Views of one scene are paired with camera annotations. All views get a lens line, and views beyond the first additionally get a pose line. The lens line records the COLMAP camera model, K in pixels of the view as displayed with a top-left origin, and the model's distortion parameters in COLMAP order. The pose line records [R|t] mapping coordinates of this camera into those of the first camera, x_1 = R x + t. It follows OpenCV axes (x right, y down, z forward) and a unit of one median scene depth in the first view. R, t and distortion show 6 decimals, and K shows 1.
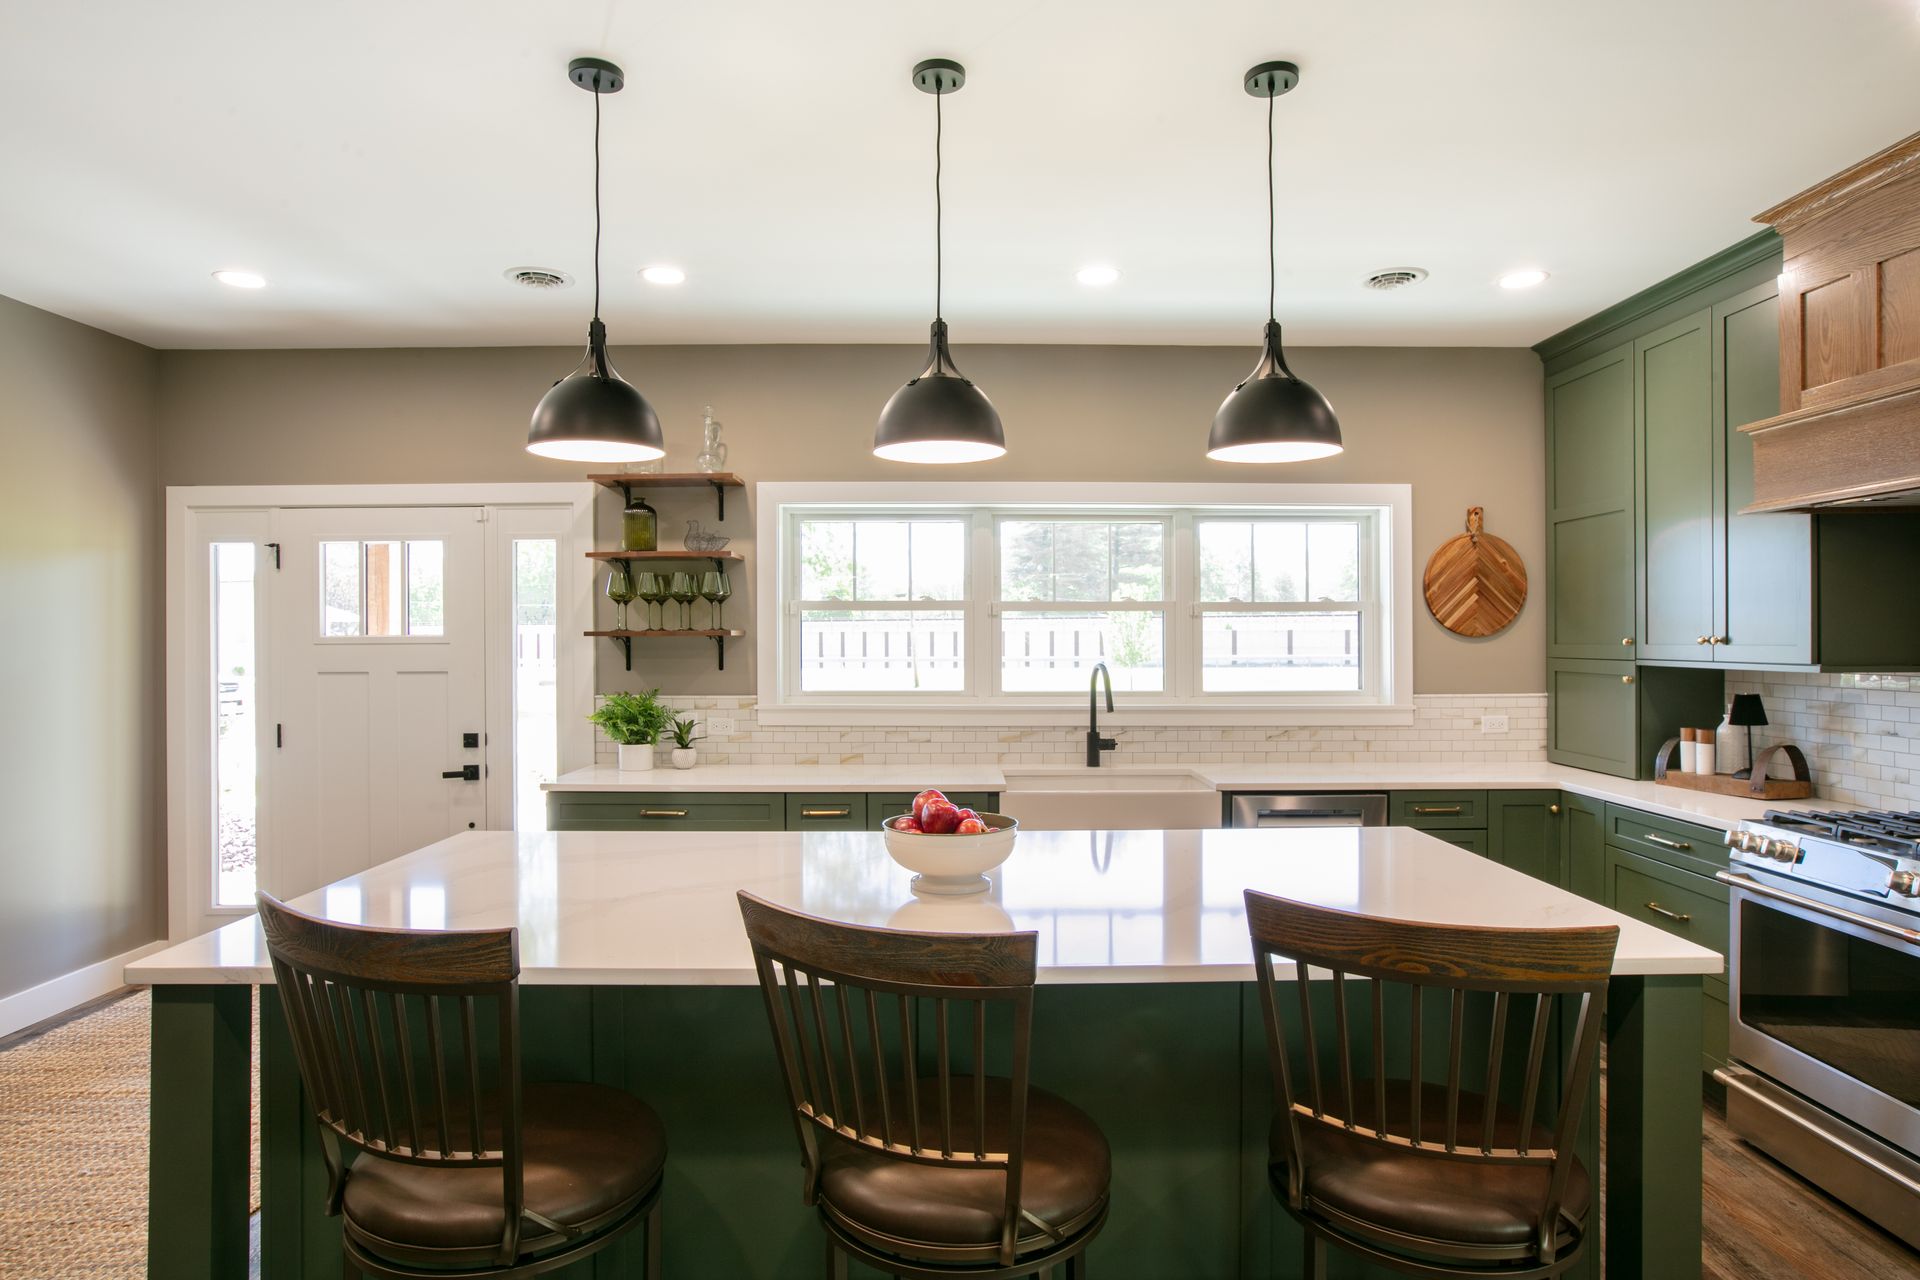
lens RADIAL K [[1108.9, 0, 960.0], [0, 1108.9, 640.0], [0, 0, 1]] dist [-0.000381, 0.000675]
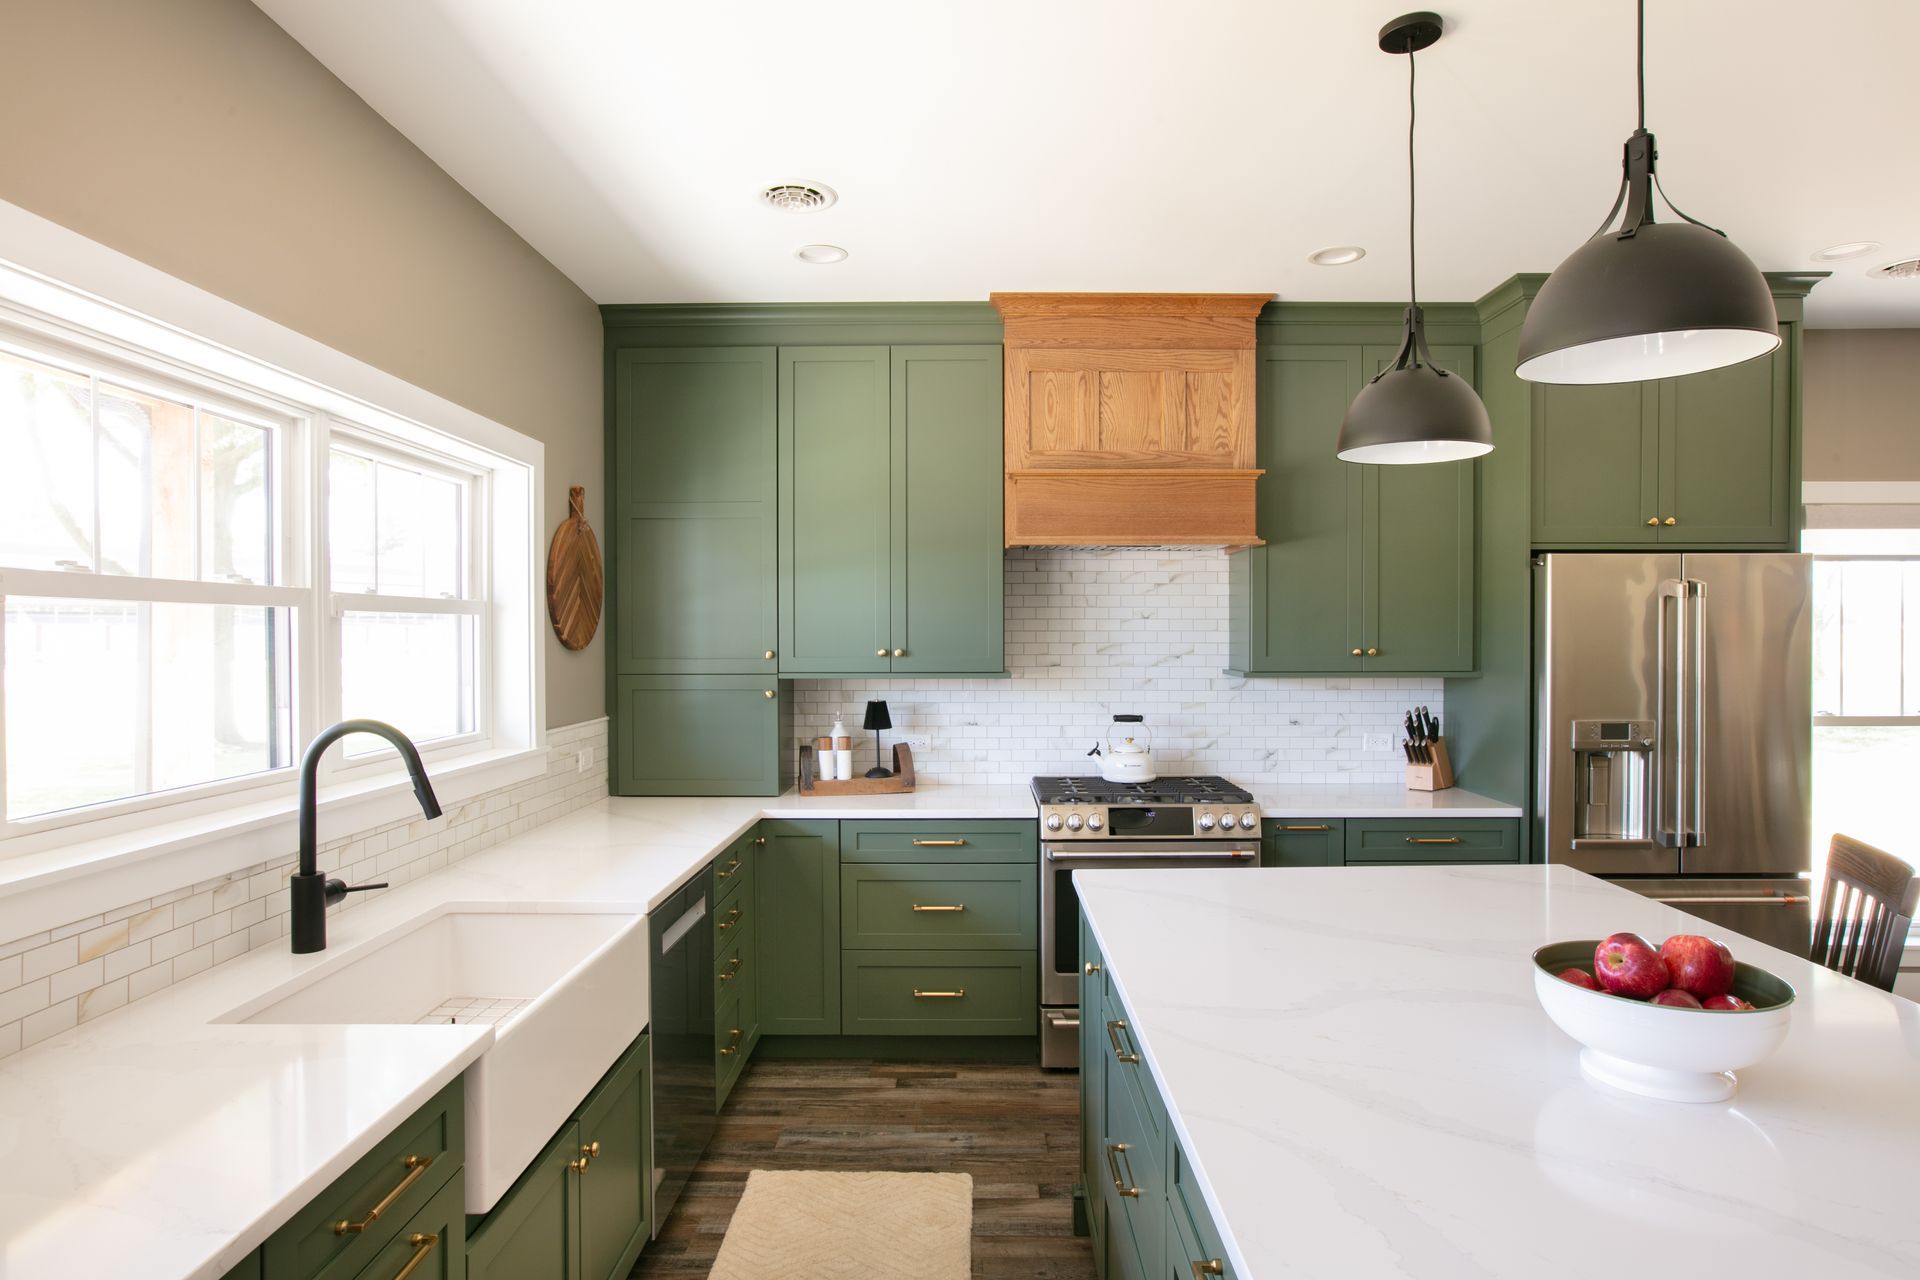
lens RADIAL K [[1108.9, 0, 960.0], [0, 1108.9, 640.0], [0, 0, 1]] dist [-0.000381, 0.000675]
pose [[0.019771, -0.003790, 0.999797, -0.367808], [0.004355, 0.999984, 0.003705, -0.014552], [-0.999795, 0.004281, 0.019787, 0.817849]]
